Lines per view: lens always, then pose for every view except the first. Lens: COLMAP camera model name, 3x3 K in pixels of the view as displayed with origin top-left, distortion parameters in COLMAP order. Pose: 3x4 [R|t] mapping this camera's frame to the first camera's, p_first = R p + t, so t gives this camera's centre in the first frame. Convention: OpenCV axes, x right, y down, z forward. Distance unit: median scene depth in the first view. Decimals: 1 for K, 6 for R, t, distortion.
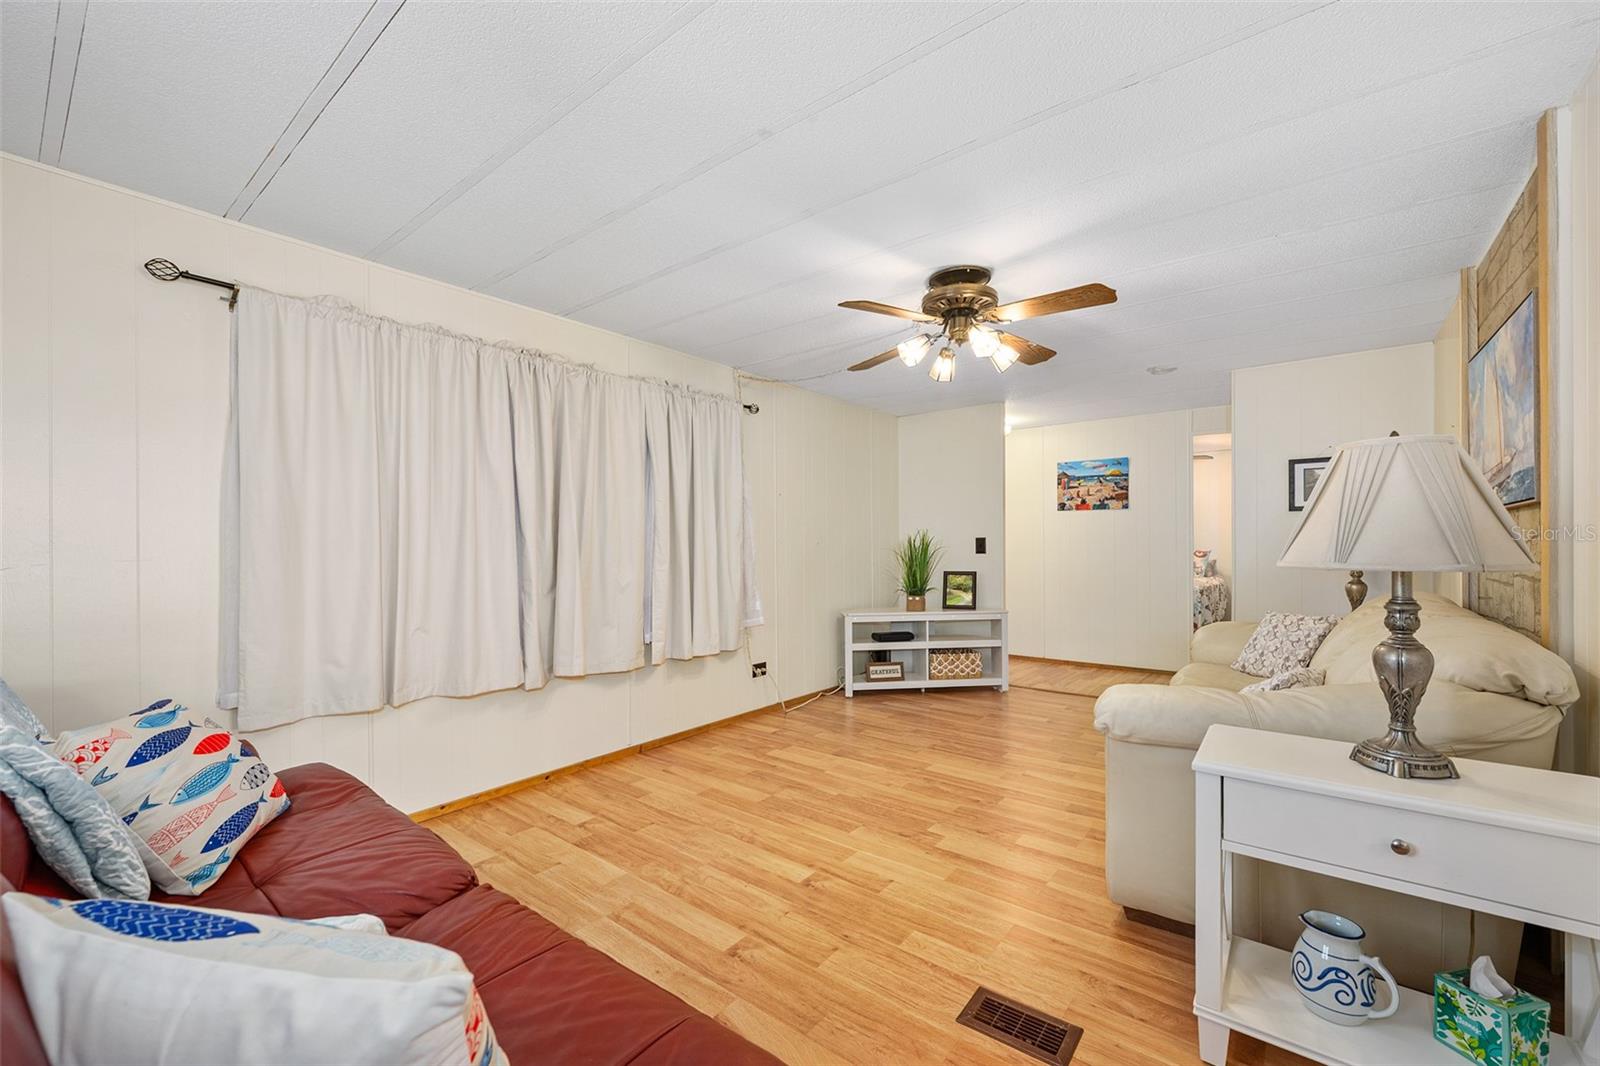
lens RADIAL K [[634.9, 0, 799.6], [0, 634.9, 542.2], [0, 0, 1]] dist [-0.000858, 0.000007]
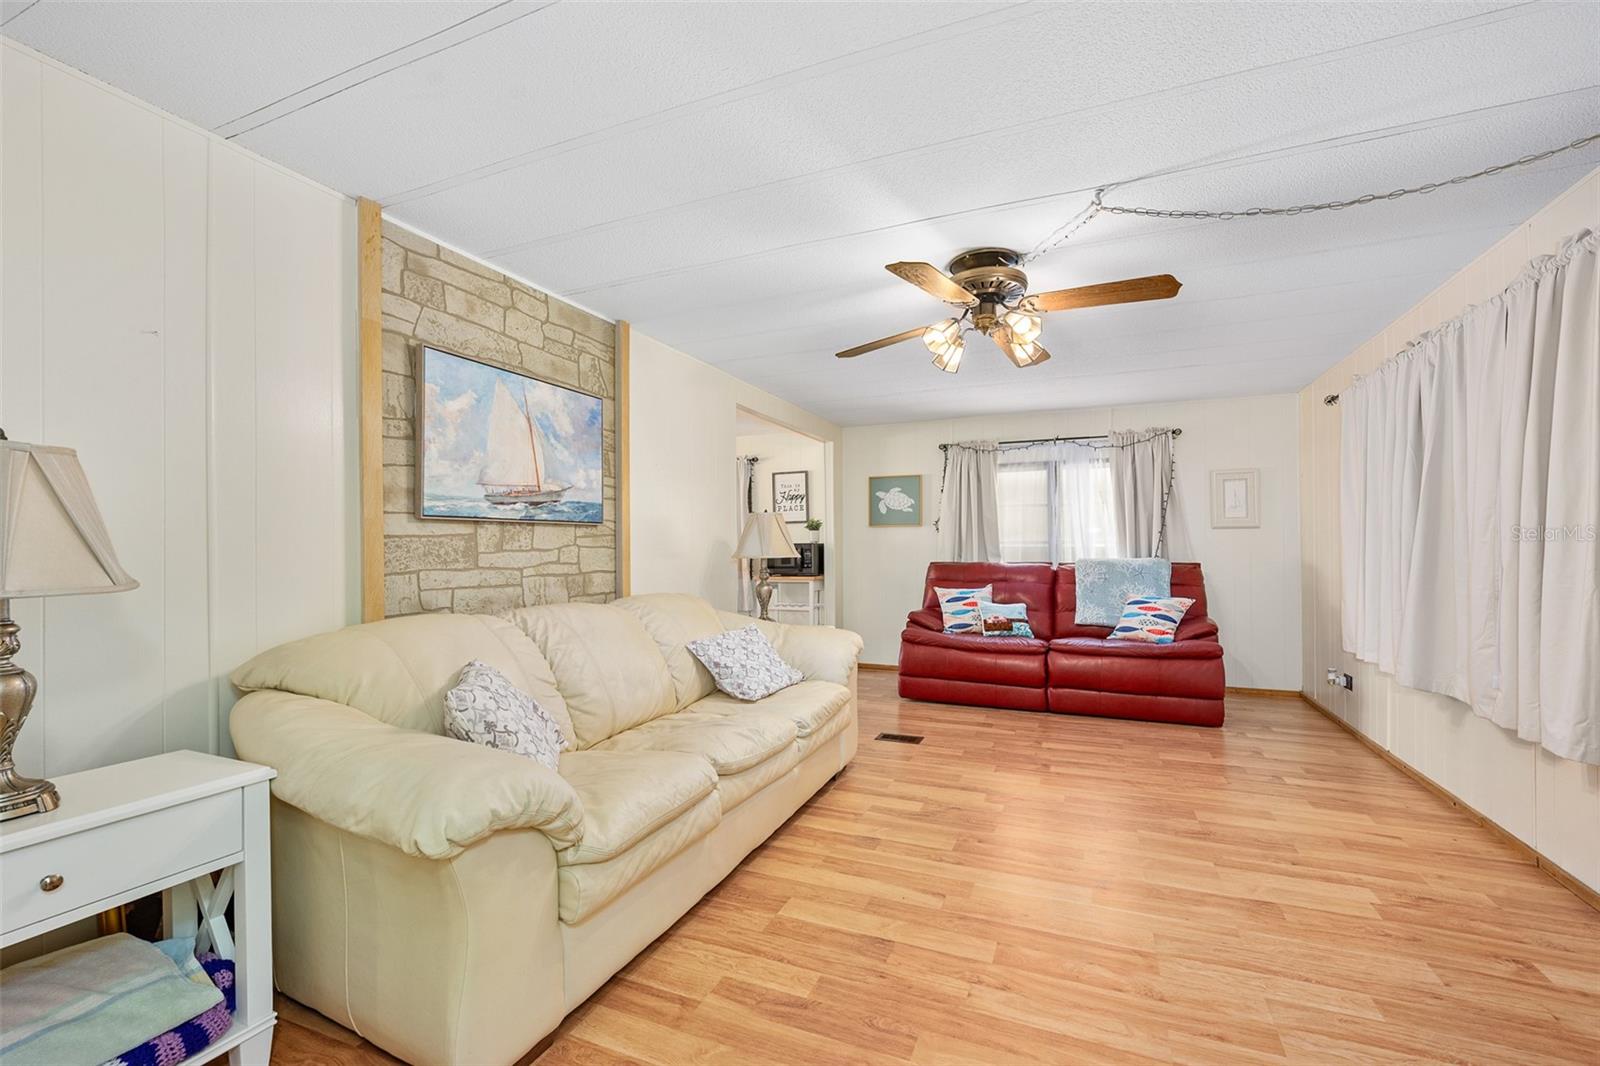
lens RADIAL K [[634.9, 0, 799.6], [0, 634.9, 542.2], [0, 0, 1]] dist [-0.000858, 0.000007]
pose [[-0.961386, 0.015115, -0.274788, 0.571291], [0.016303, 0.999865, -0.002039, 0.011697], [0.274720, -0.006440, -0.961503, 1.358238]]
